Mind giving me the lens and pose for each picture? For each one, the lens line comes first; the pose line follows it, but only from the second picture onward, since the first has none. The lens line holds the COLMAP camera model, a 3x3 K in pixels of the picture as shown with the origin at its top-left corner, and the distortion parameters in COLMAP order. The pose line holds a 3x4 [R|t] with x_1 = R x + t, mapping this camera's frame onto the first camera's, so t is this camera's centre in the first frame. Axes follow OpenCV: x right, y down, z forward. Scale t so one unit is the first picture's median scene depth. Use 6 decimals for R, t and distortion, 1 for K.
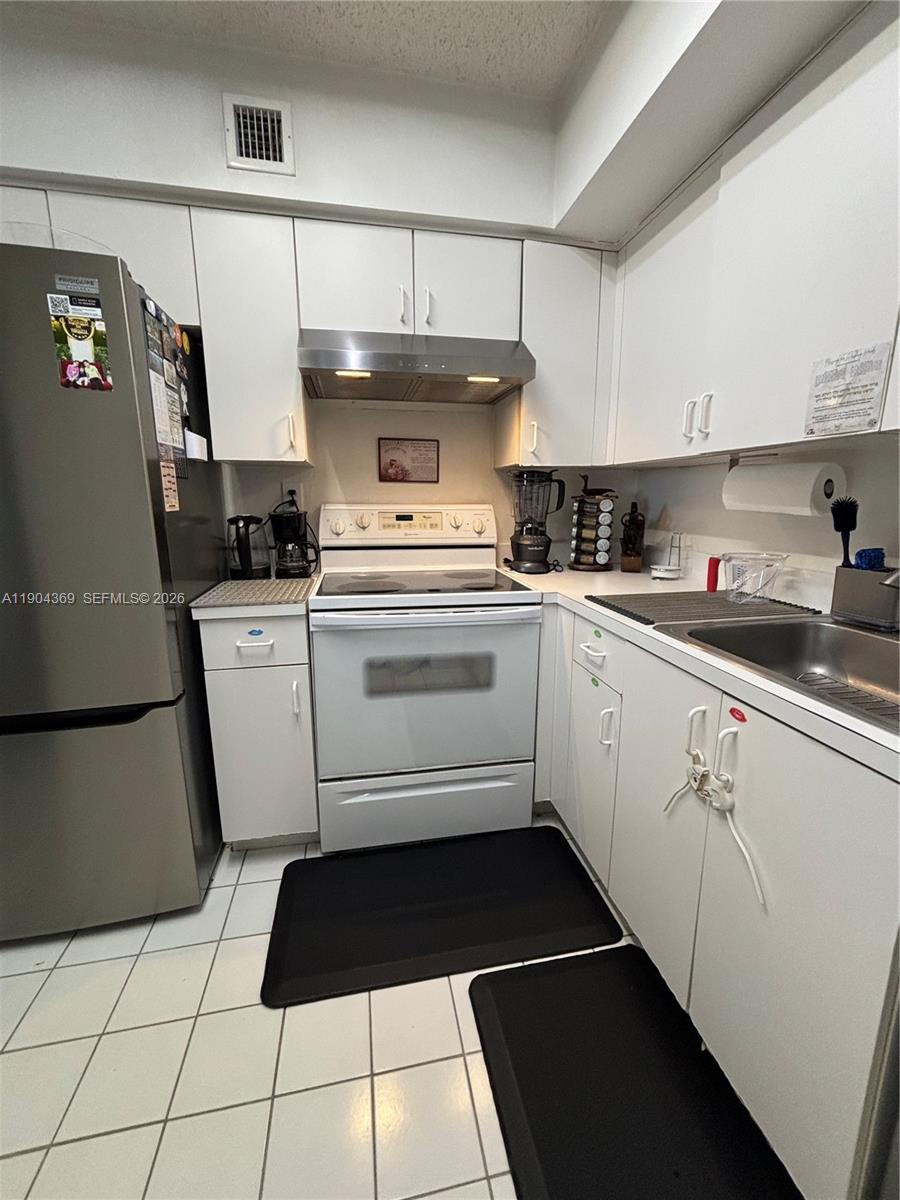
lens RADIAL K [[492.5, 0, 454.3], [0, 492.5, 598.9], [0, 0, 1]] dist [-0.014542, 0.010419]
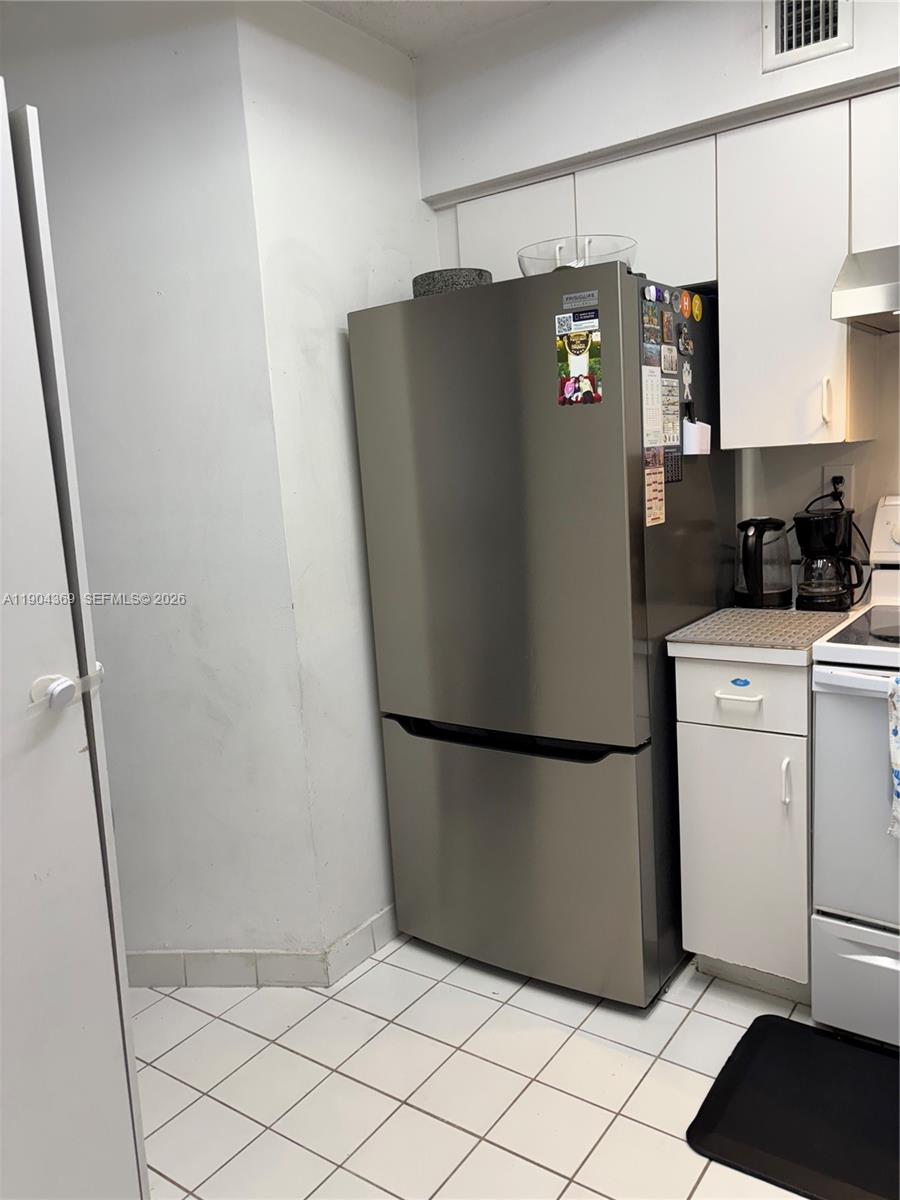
lens RADIAL K [[939.8, 0, 450.0], [0, 939.8, 600.0], [0, 0, 1]] dist [0.041933, -0.002902]
pose [[0.676900, 0.069352, -0.732801, 0.355720], [-0.084938, 0.996260, 0.015827, -0.043336], [0.731158, 0.051530, 0.680259, -0.326831]]
